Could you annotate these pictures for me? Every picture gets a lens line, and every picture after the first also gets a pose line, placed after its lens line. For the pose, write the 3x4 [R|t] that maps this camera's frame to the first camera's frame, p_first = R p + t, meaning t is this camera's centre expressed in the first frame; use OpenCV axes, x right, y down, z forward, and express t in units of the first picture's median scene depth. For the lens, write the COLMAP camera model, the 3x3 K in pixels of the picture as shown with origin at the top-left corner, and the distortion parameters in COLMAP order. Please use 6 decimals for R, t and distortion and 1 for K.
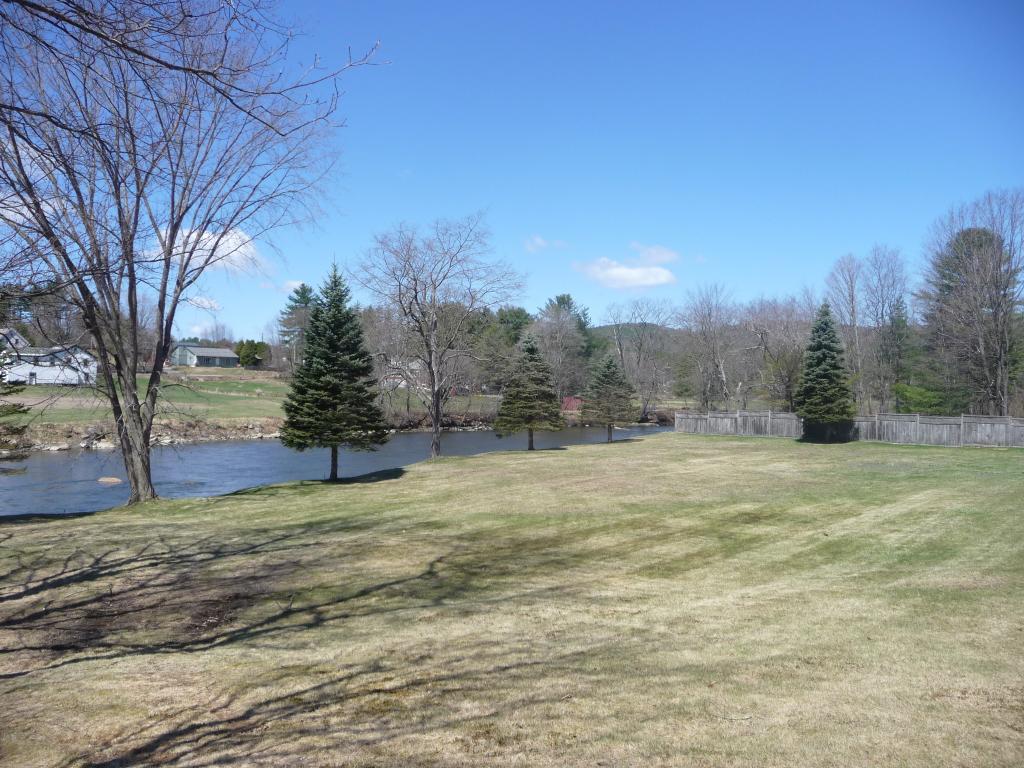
lens RADIAL K [[835.6, 0, 517.2], [0, 835.6, 374.0], [0, 0, 1]] dist [-0.041078, 0.034878]
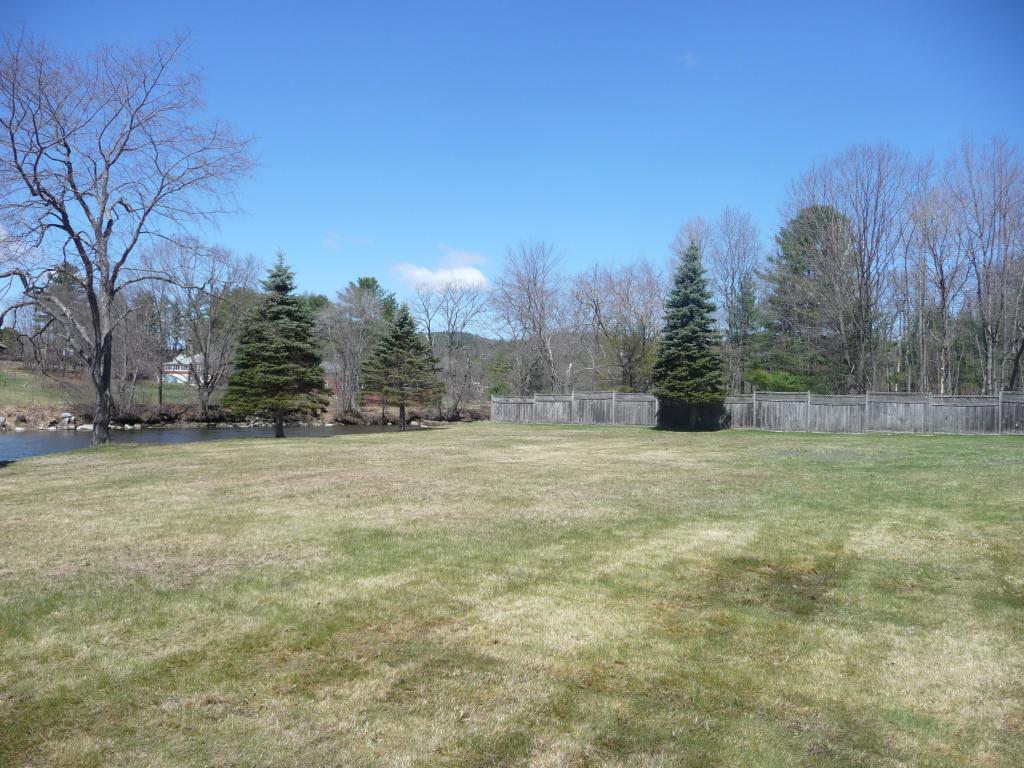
lens RADIAL K [[835.6, 0, 519.7], [0, 835.6, 387.4], [0, 0, 1]] dist [-0.041078, 0.034878]
pose [[0.974921, 0.016279, 0.221956, 0.053299], [-0.017504, 0.999840, 0.003554, 0.043252], [-0.221863, -0.007350, 0.975050, 0.298581]]
